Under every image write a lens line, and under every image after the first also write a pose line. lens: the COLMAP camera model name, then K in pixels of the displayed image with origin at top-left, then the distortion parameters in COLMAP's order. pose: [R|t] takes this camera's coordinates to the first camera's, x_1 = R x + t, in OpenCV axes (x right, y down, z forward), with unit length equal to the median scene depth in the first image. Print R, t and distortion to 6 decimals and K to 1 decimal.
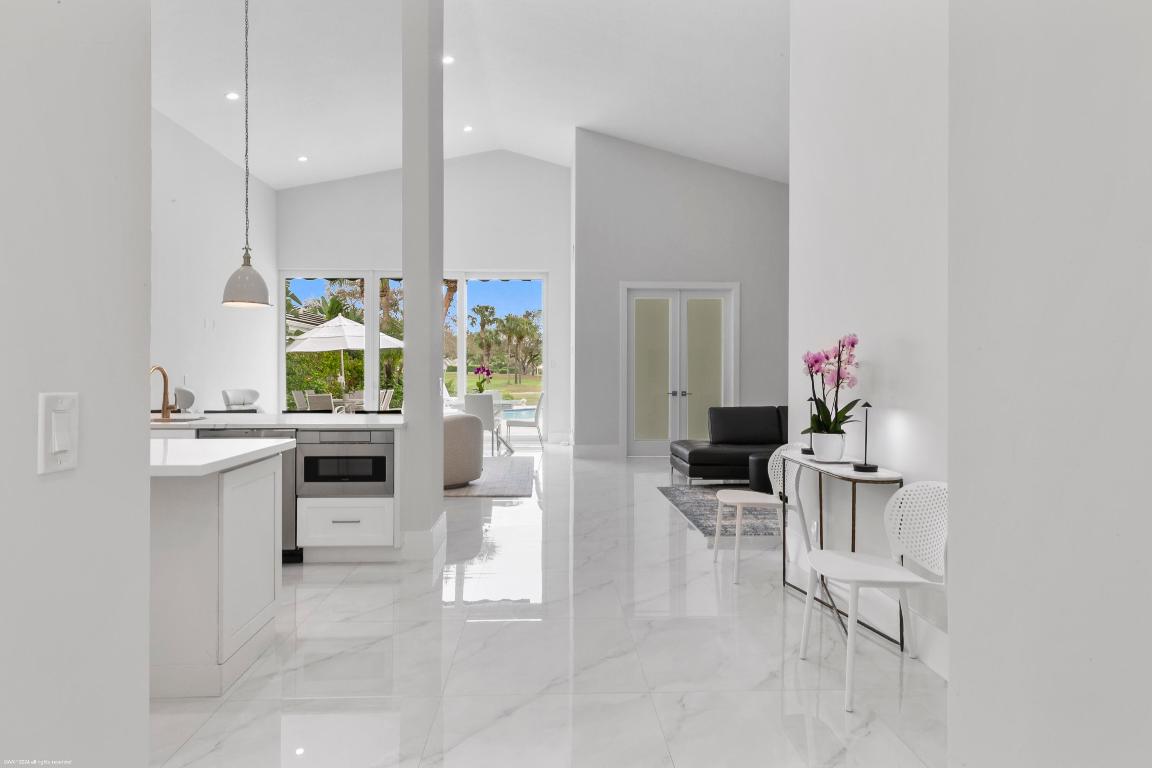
lens RADIAL K [[680.4, 0, 577.0], [0, 680.4, 381.0], [0, 0, 1]] dist [0.003083, 0.000373]
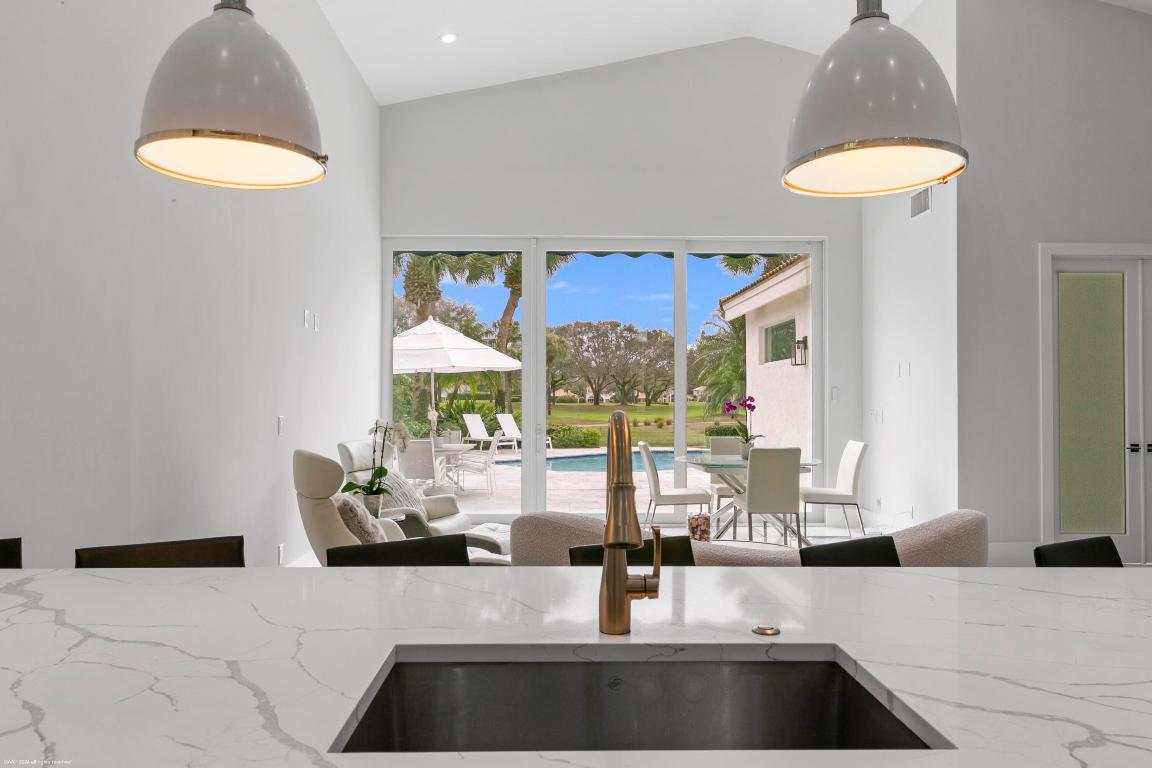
lens RADIAL K [[800.4, 0, 577.0], [0, 800.4, 386.4], [0, 0, 1]] dist [0.009926, 0.000574]
pose [[0.999749, 0.000864, -0.022392, -0.275702], [-0.001543, 0.999540, -0.030302, -0.010209], [0.022356, 0.030329, 0.999290, 0.325687]]
